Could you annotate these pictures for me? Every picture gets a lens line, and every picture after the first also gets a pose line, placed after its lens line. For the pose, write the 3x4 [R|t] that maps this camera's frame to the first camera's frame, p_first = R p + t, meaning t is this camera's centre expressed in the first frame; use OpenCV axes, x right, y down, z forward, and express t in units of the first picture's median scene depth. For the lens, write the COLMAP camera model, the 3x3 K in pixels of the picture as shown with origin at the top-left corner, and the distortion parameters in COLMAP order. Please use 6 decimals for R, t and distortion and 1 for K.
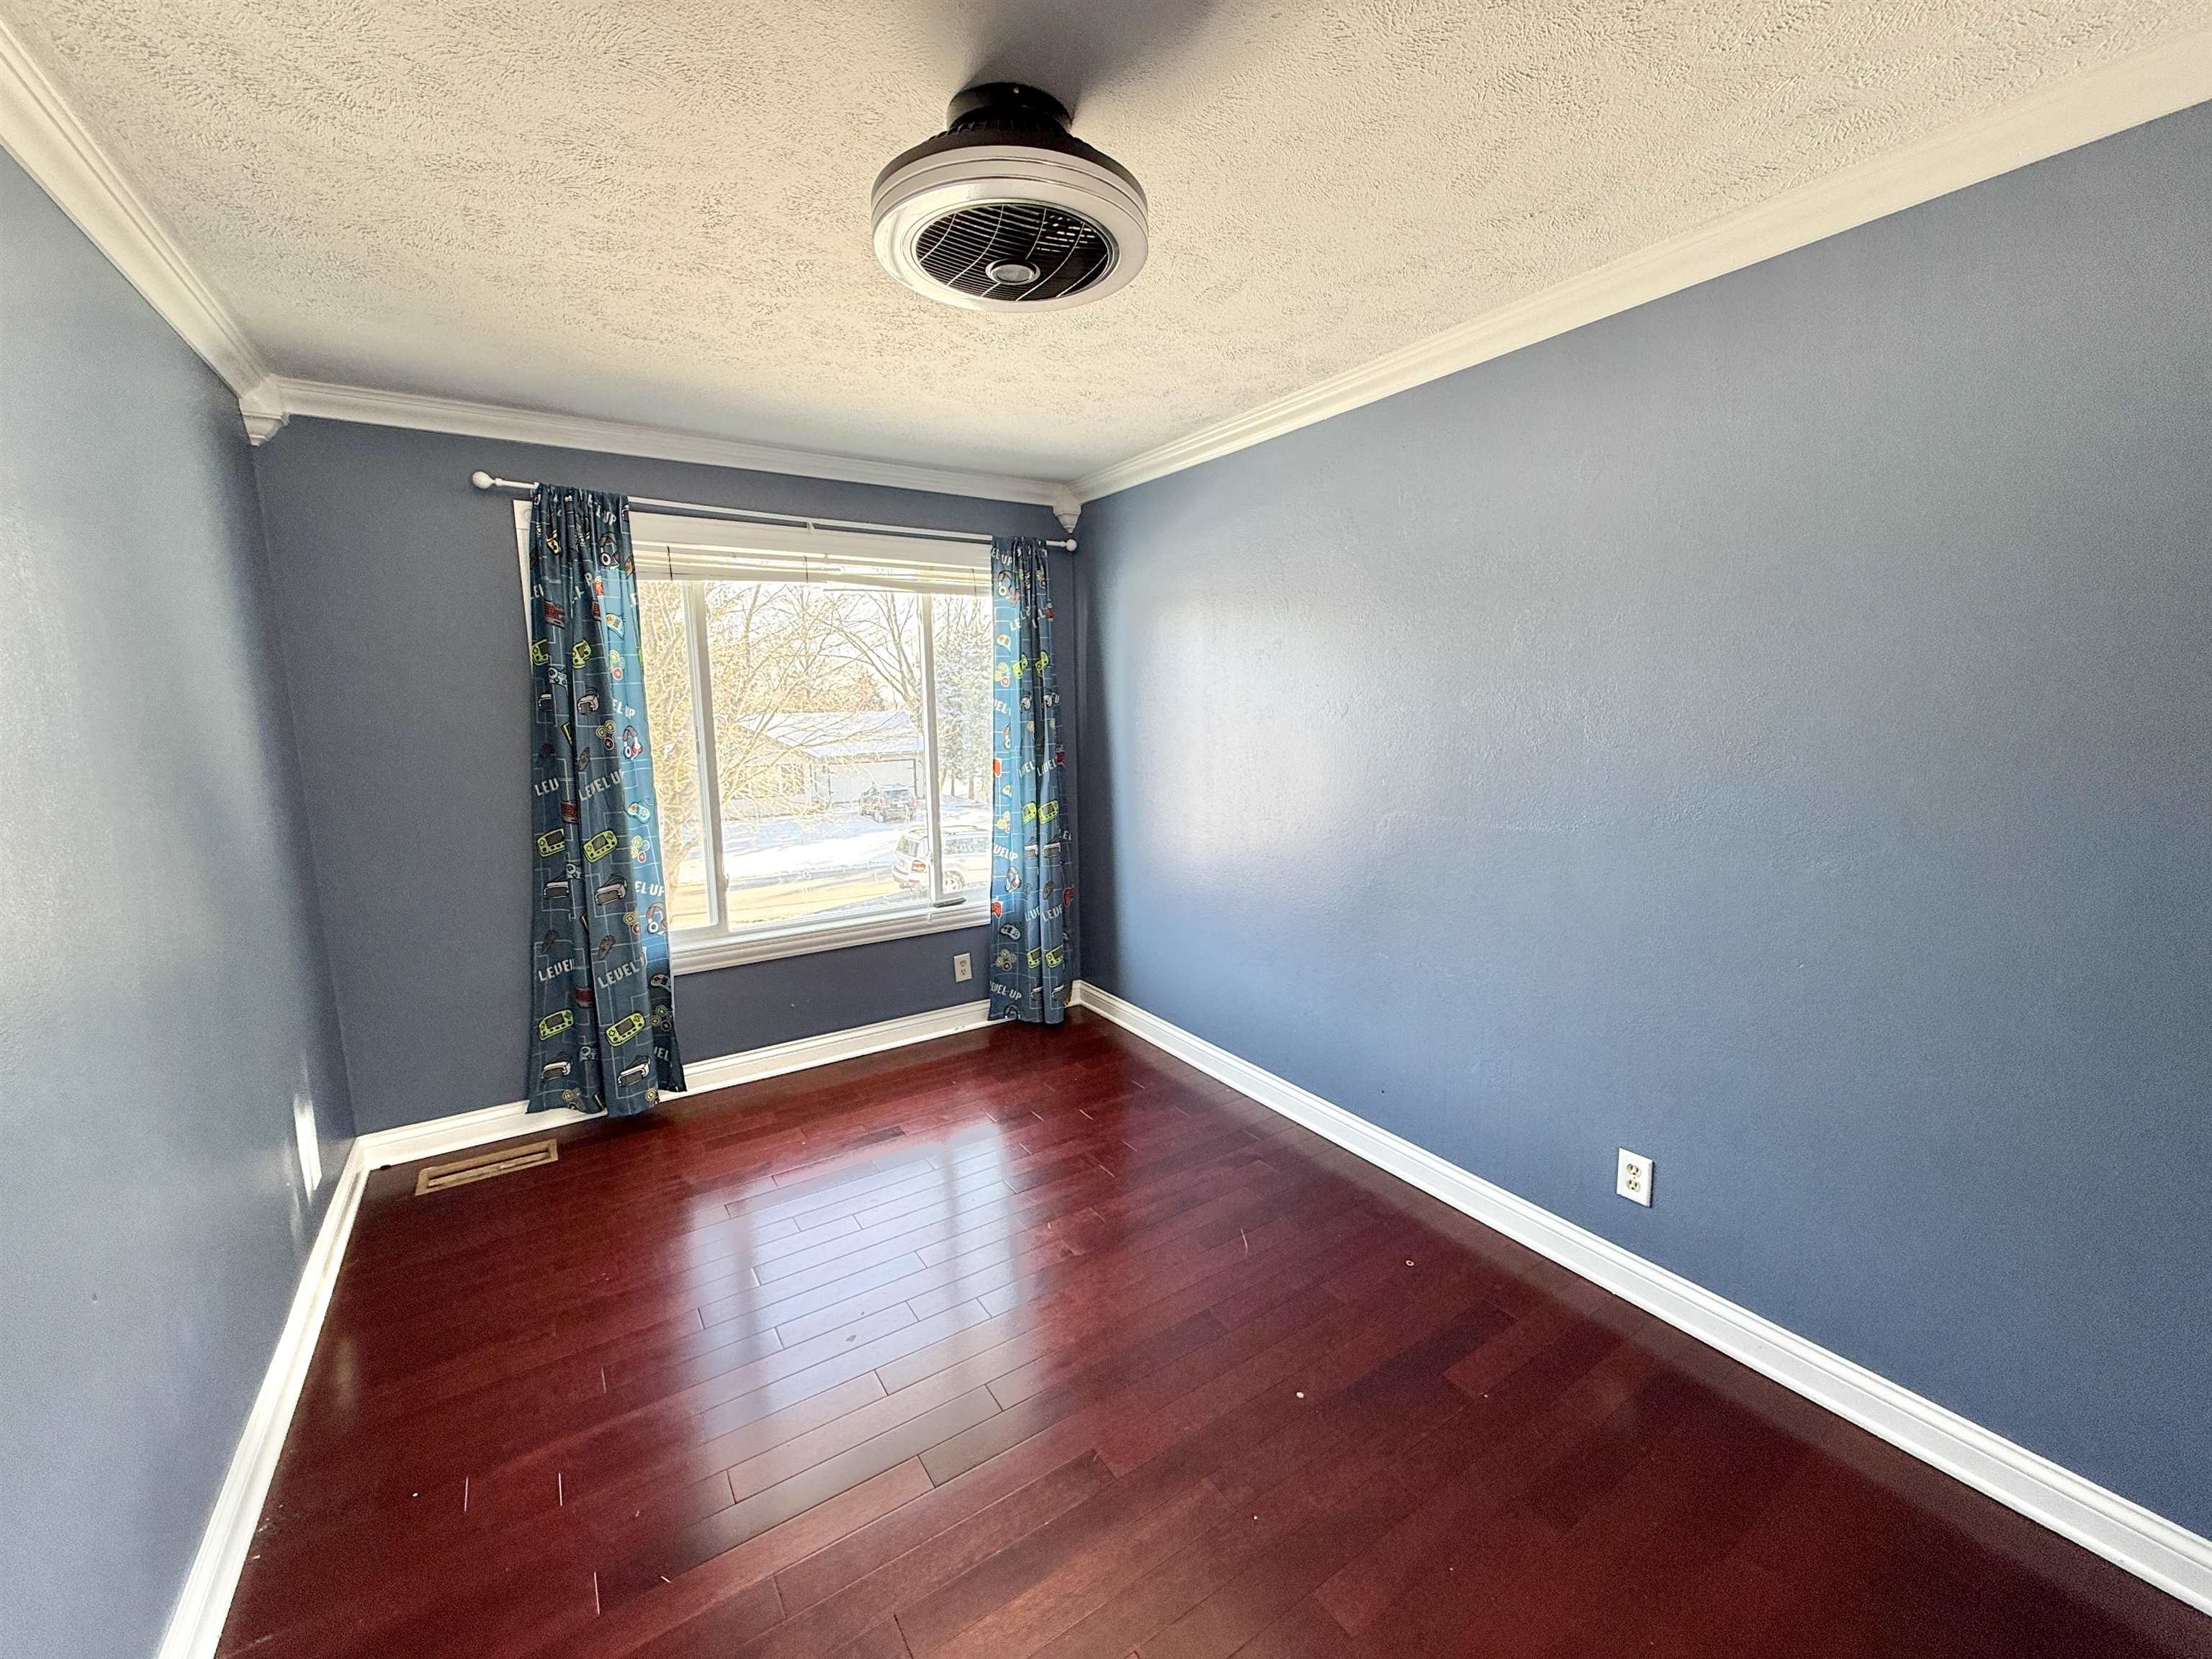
lens RADIAL K [[879.2, 0, 1083.5], [0, 879.2, 828.9], [0, 0, 1]] dist [-0.000312, 0.000168]
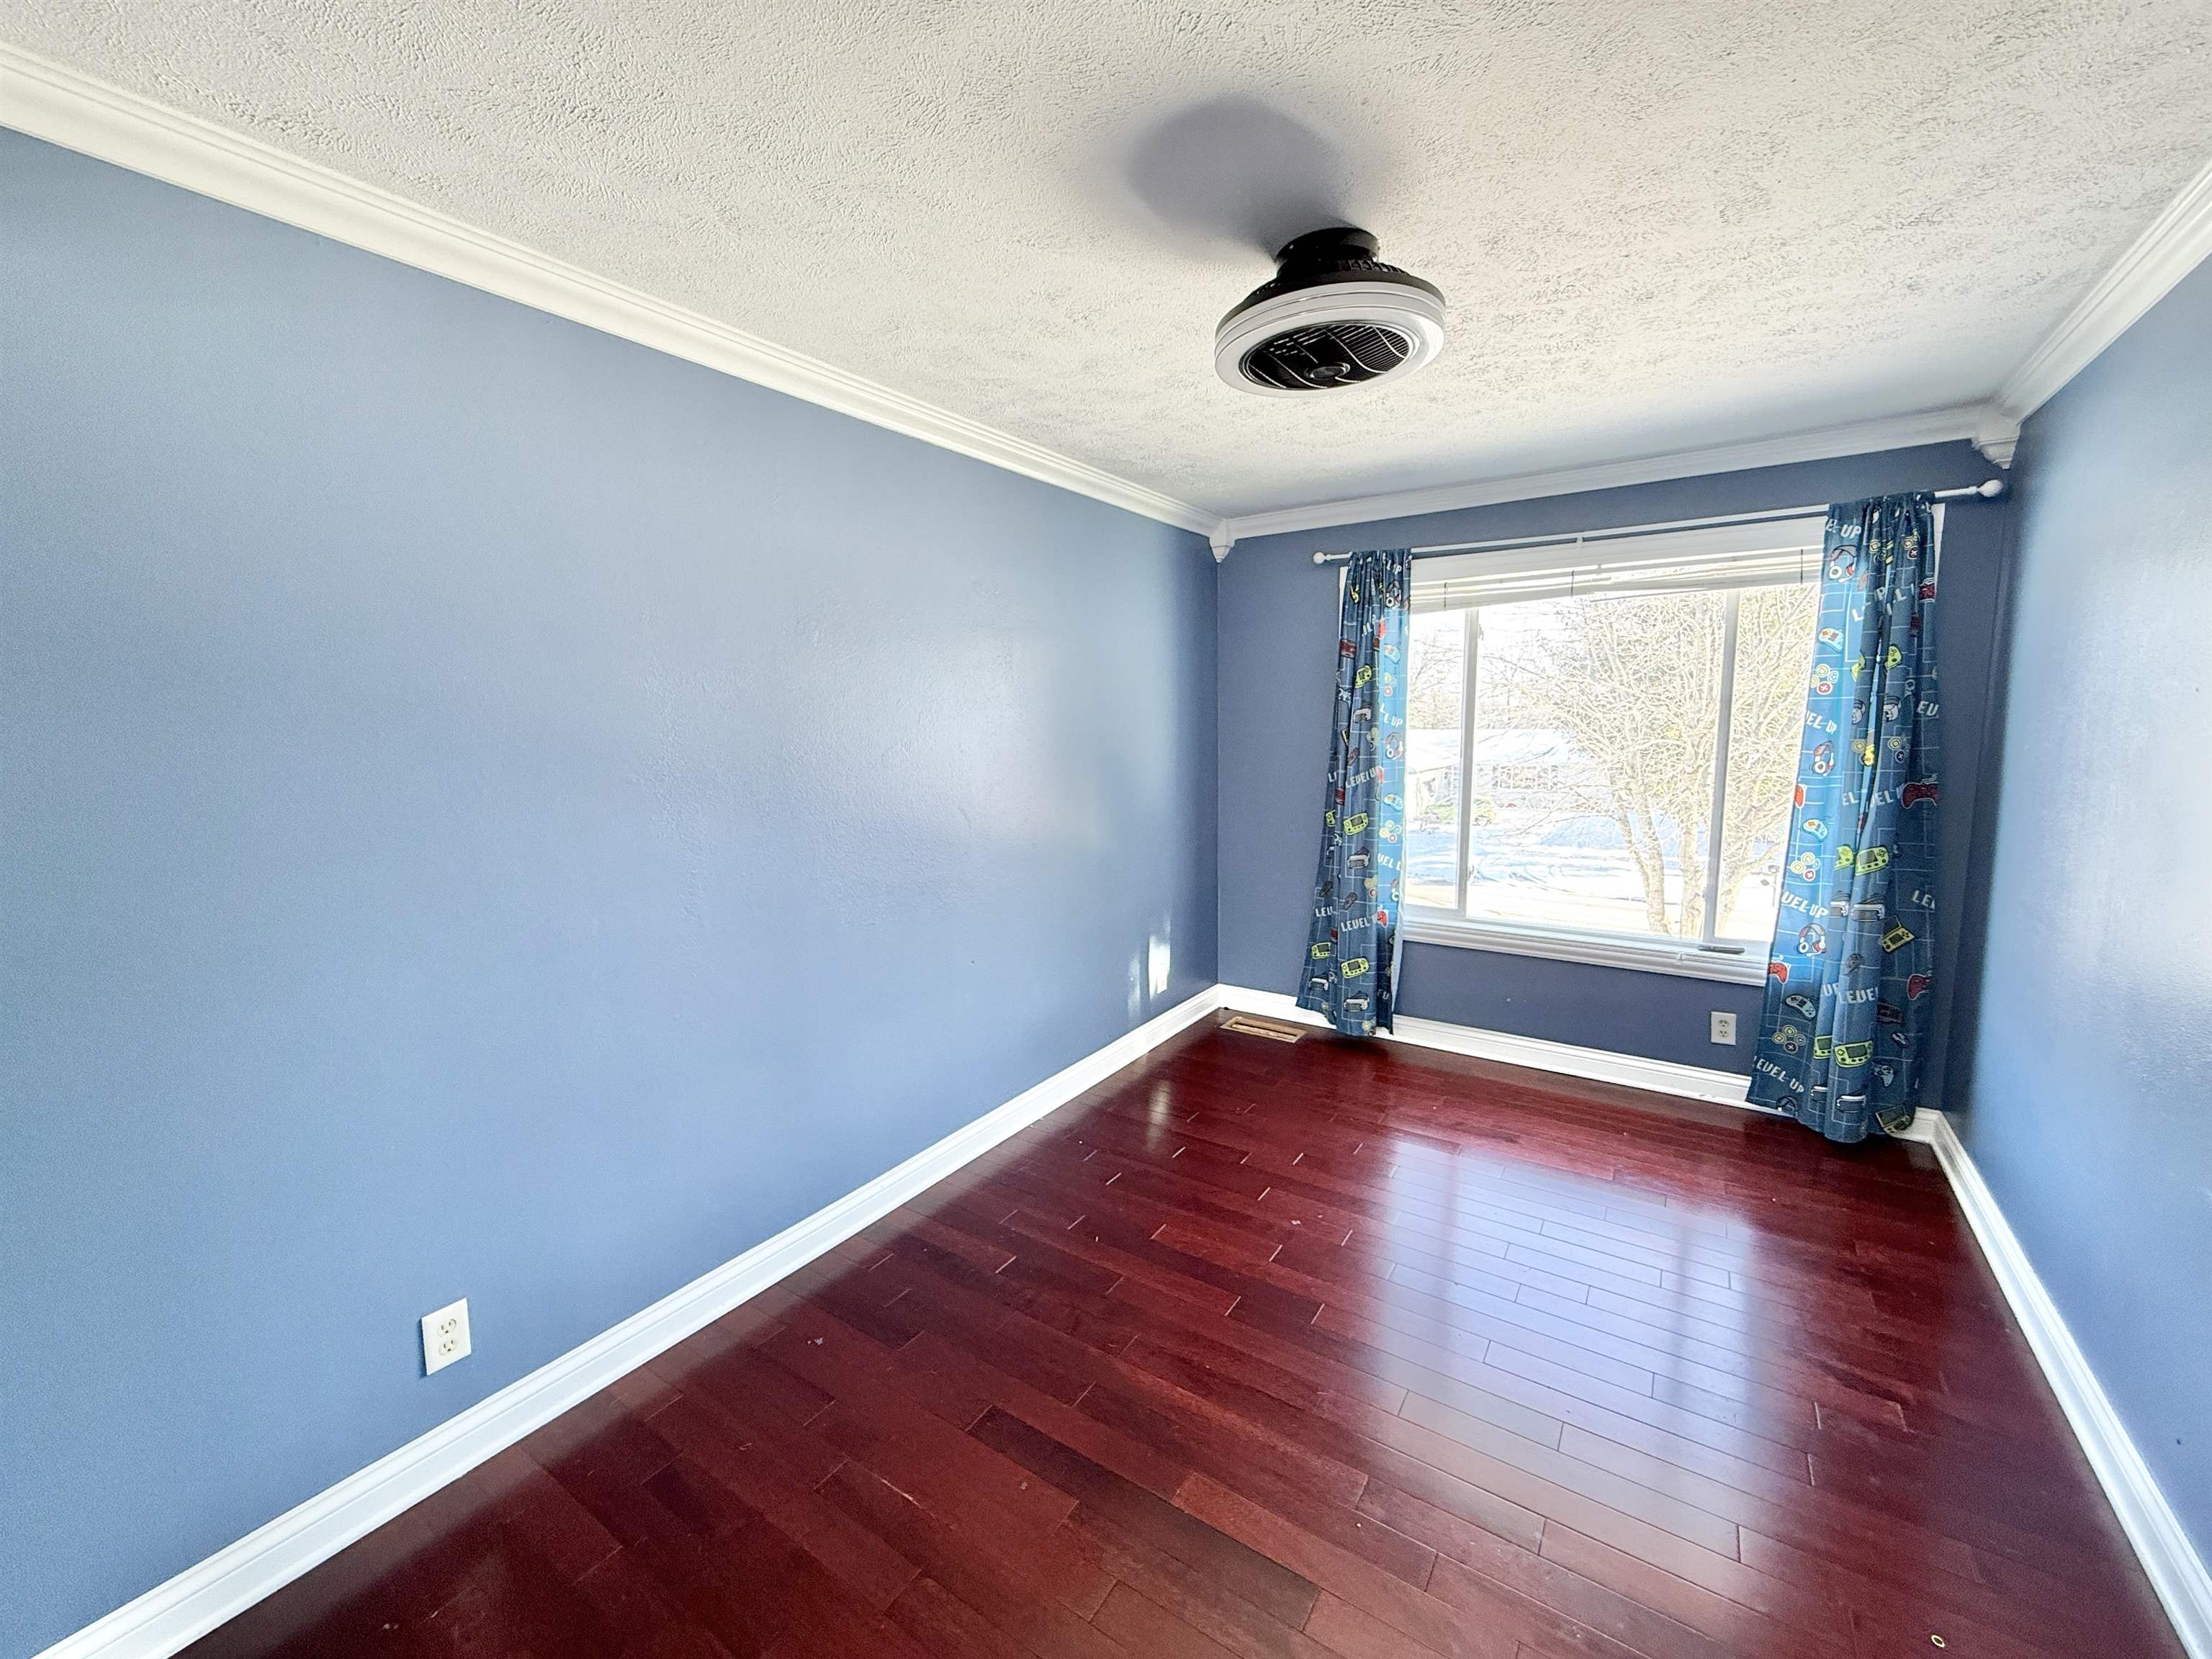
lens RADIAL K [[879.2, 0, 1111.6], [0, 879.2, 826.6], [0, 0, 1]] dist [-0.000312, 0.000168]
pose [[0.392078, 0.122156, -0.911786, 0.444049], [-0.127715, 0.988774, 0.077551, -0.027898], [0.911023, 0.086043, 0.403278, 0.128924]]
